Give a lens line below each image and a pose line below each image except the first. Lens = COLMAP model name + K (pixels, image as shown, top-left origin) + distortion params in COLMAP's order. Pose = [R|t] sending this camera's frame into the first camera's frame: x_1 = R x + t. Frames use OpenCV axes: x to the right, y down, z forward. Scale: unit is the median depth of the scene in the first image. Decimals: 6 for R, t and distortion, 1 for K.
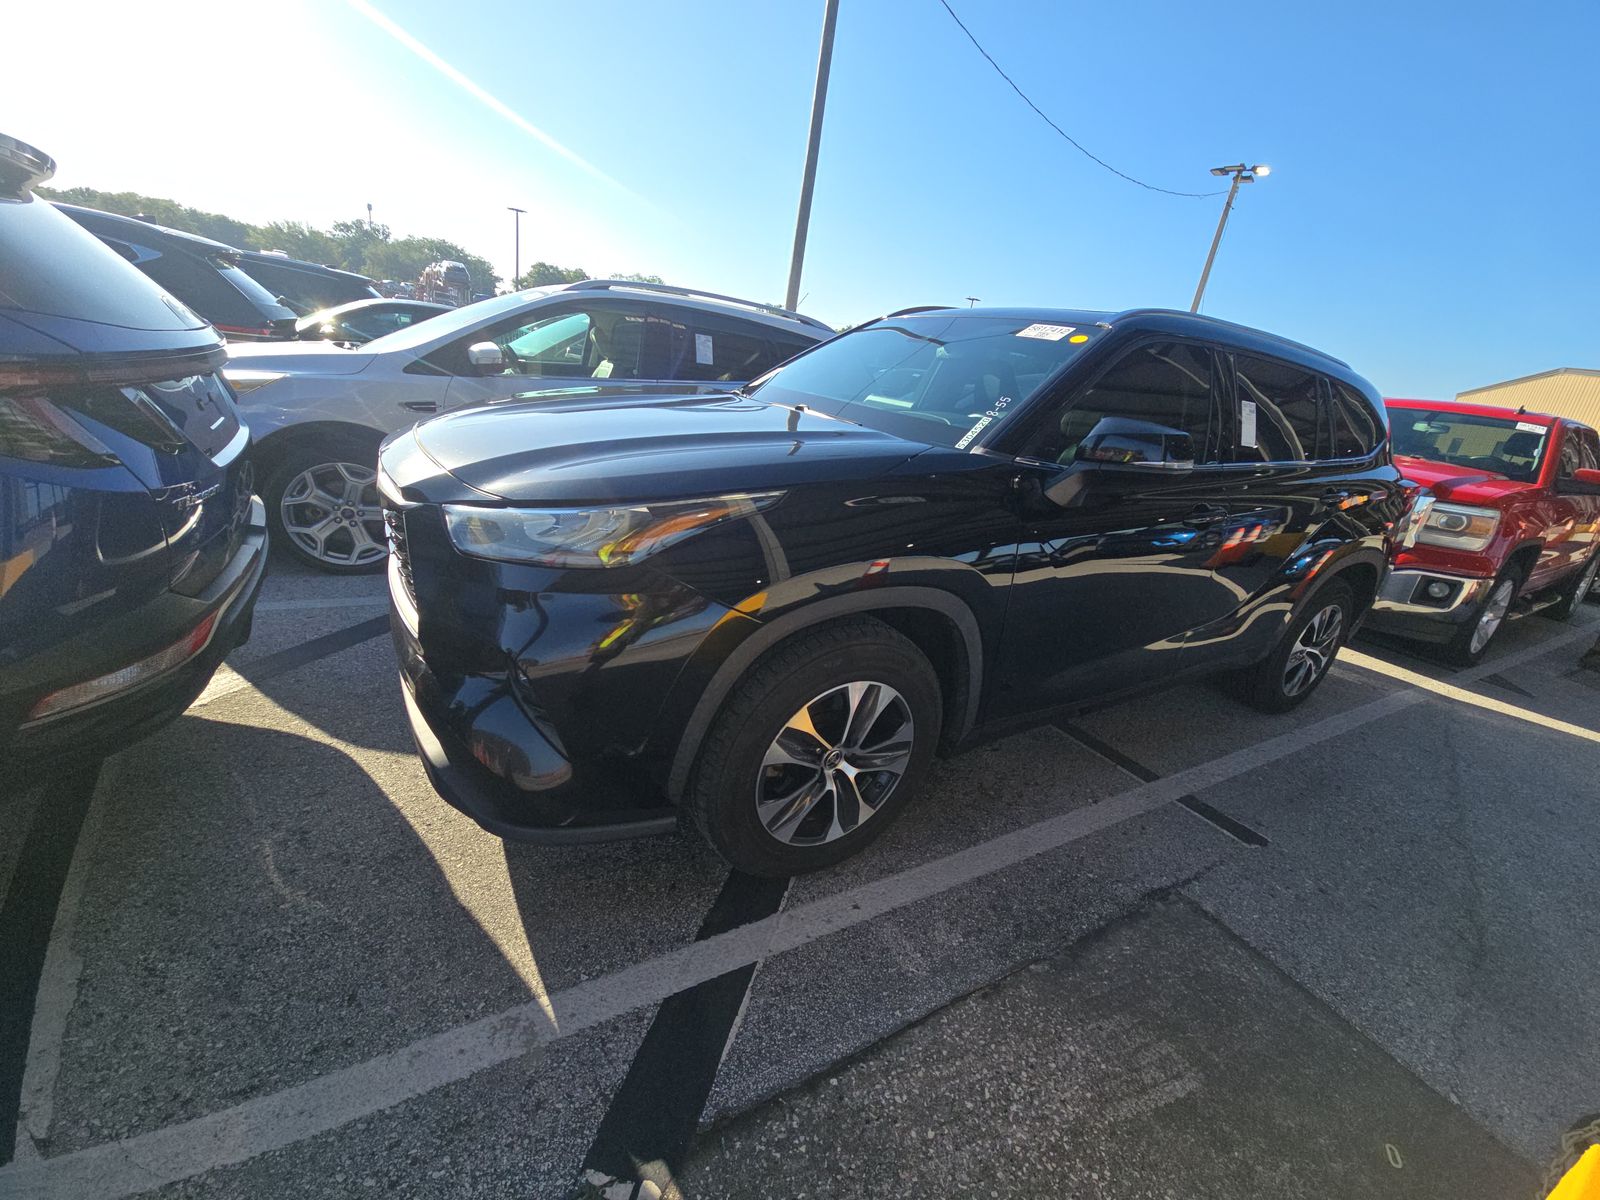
lens RADIAL K [[641.0, 0, 800.0], [0, 641.0, 600.0], [0, 0, 1]] dist [-0.000700, -0.000026]
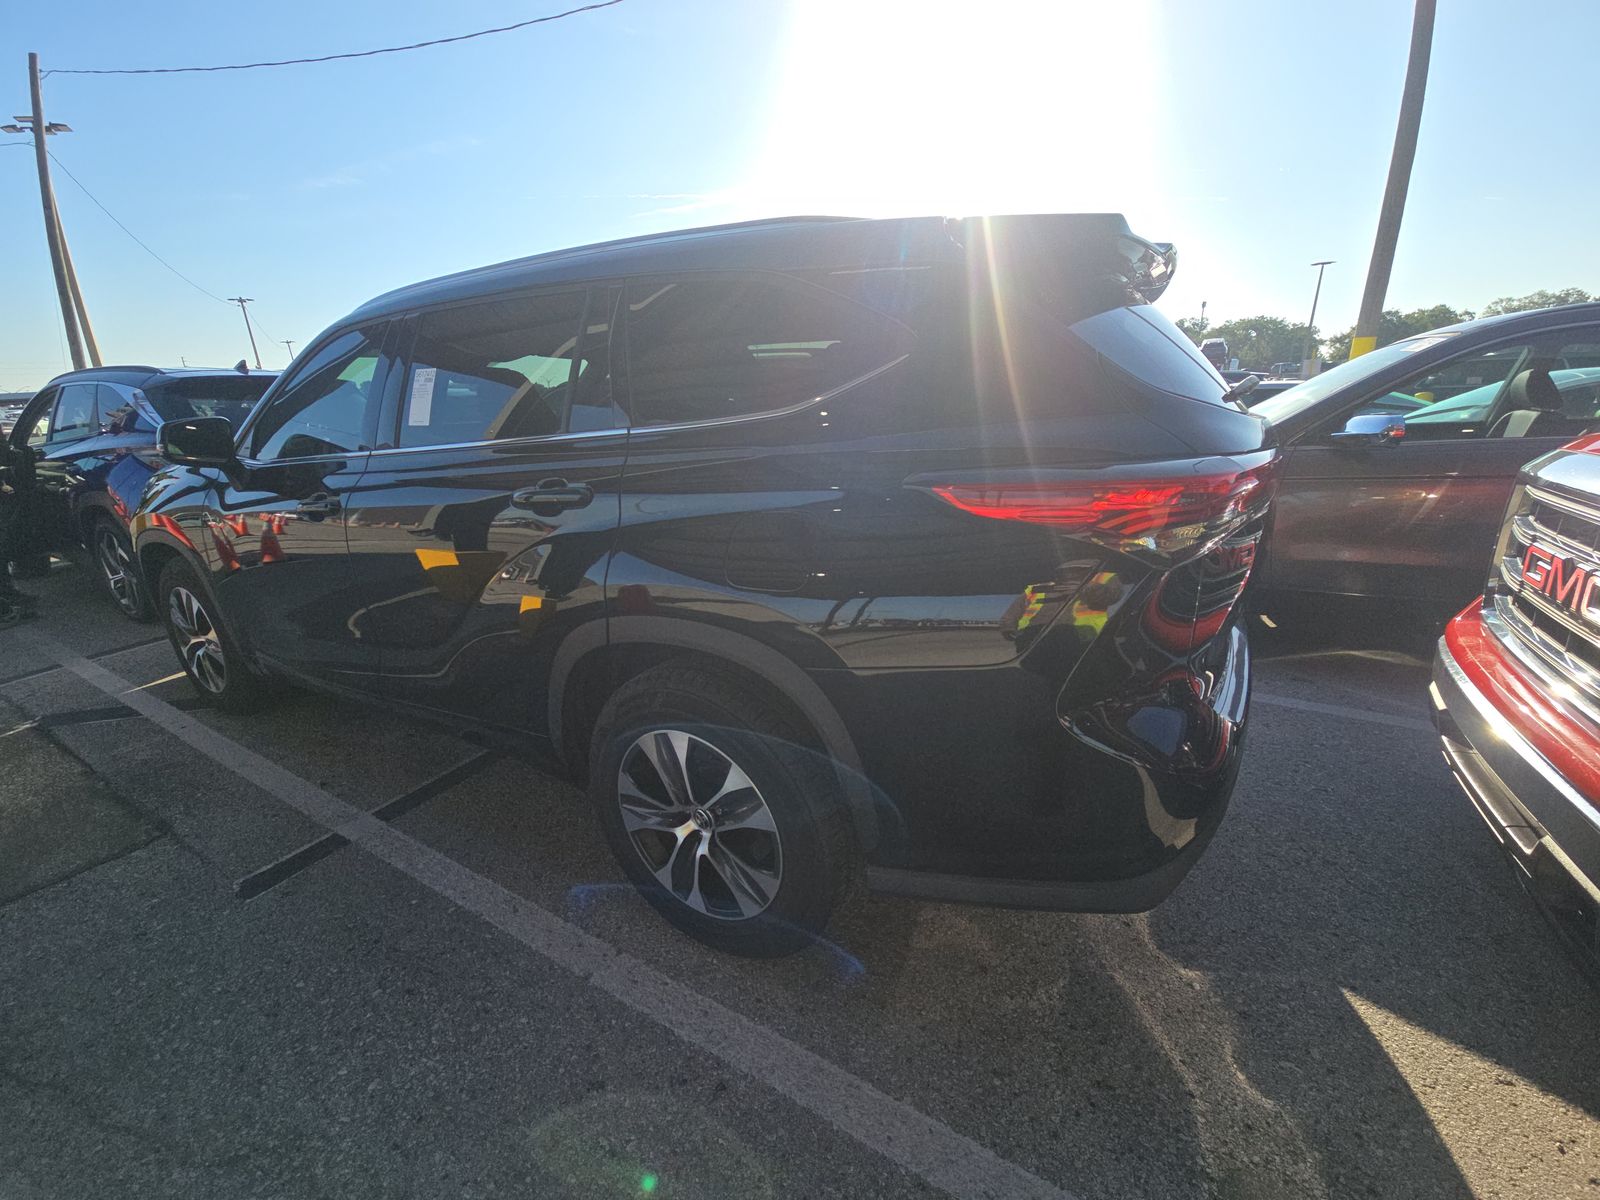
lens RADIAL K [[639.2, 0, 799.9], [0, 639.2, 566.3], [0, 0, 1]] dist [0.077929, -0.037219]
pose [[0.477514, 0.070533, -0.875788, 2.846108], [-0.219009, 0.974865, -0.040900, -0.249445], [0.850891, 0.211336, 0.480960, 1.766751]]
